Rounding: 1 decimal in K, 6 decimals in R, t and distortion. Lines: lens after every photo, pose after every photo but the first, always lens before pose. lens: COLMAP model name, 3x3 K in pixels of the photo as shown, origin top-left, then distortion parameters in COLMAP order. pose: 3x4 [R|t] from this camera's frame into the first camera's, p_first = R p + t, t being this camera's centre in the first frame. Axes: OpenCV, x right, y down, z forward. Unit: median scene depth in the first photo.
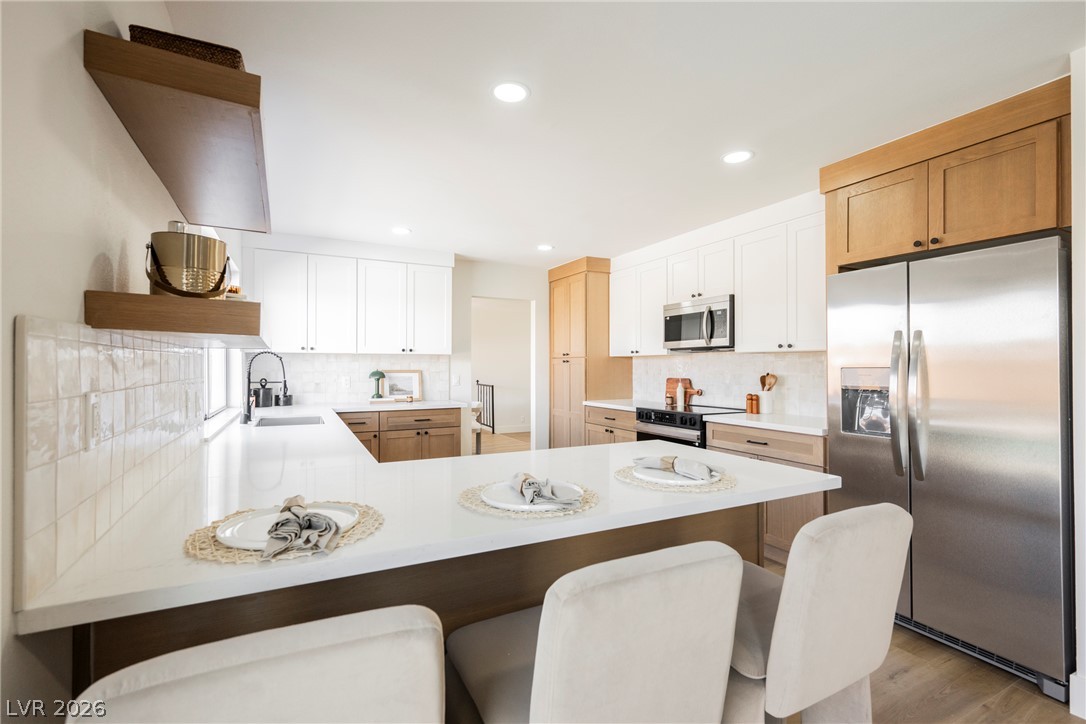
lens RADIAL K [[493.9, 0, 544.7], [0, 493.9, 365.4], [0, 0, 1]] dist [-0.000873, -0.000092]
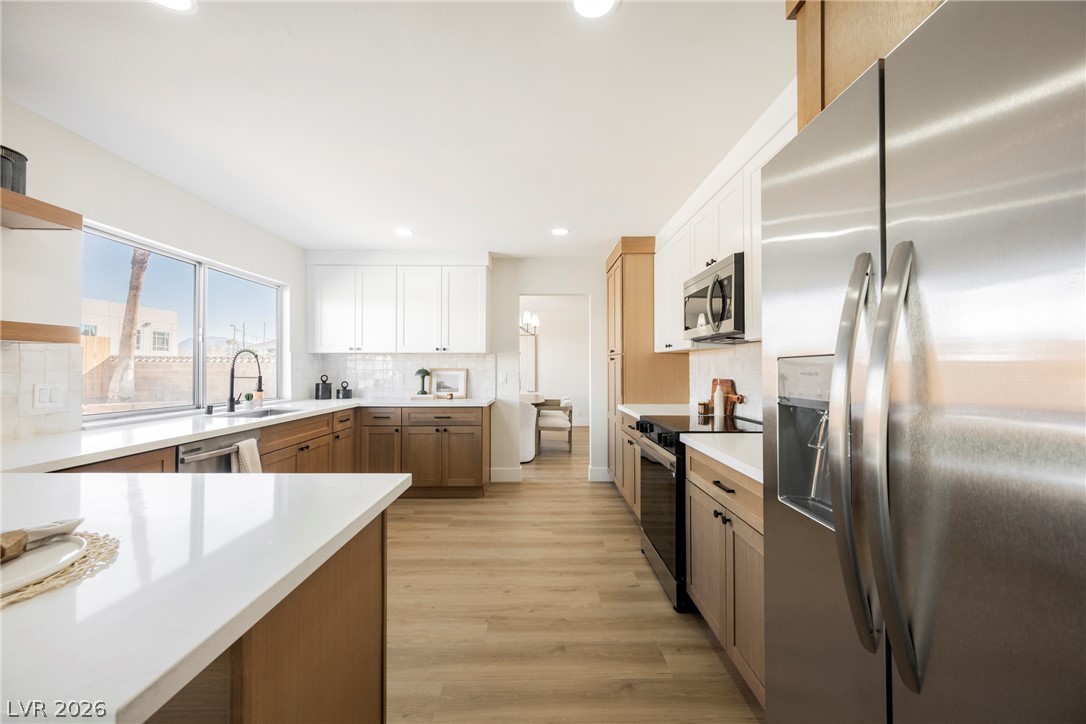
lens RADIAL K [[423.9, 0, 545.5], [0, 423.9, 361.9], [0, 0, 1]] dist [-0.002782, -0.000087]
pose [[0.892912, -0.005982, -0.450191, 0.329020], [0.000083, 0.999914, -0.013122, 0.007976], [0.450231, 0.011679, 0.892836, 0.310784]]
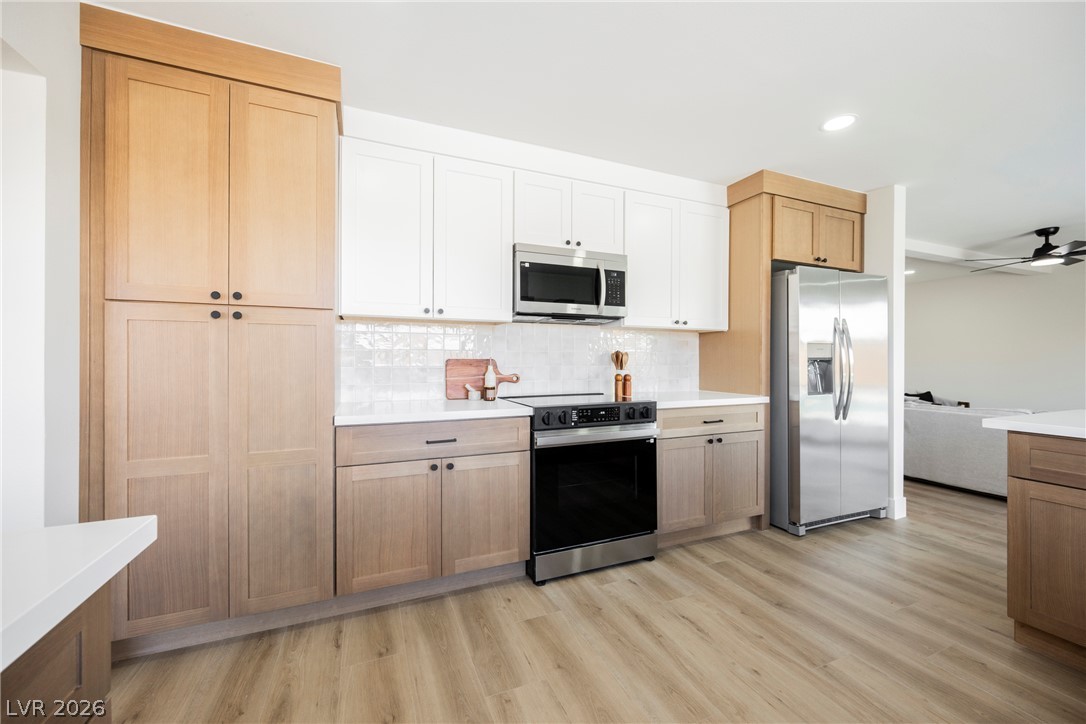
lens RADIAL K [[423.9, 0, 545.5], [0, 423.9, 361.9], [0, 0, 1]] dist [-0.002782, -0.000087]
pose [[0.080948, 0.000677, 0.996718, -0.284366], [-0.001075, 0.999999, -0.000592, 0.029844], [-0.996718, -0.001024, 0.080948, 0.880534]]
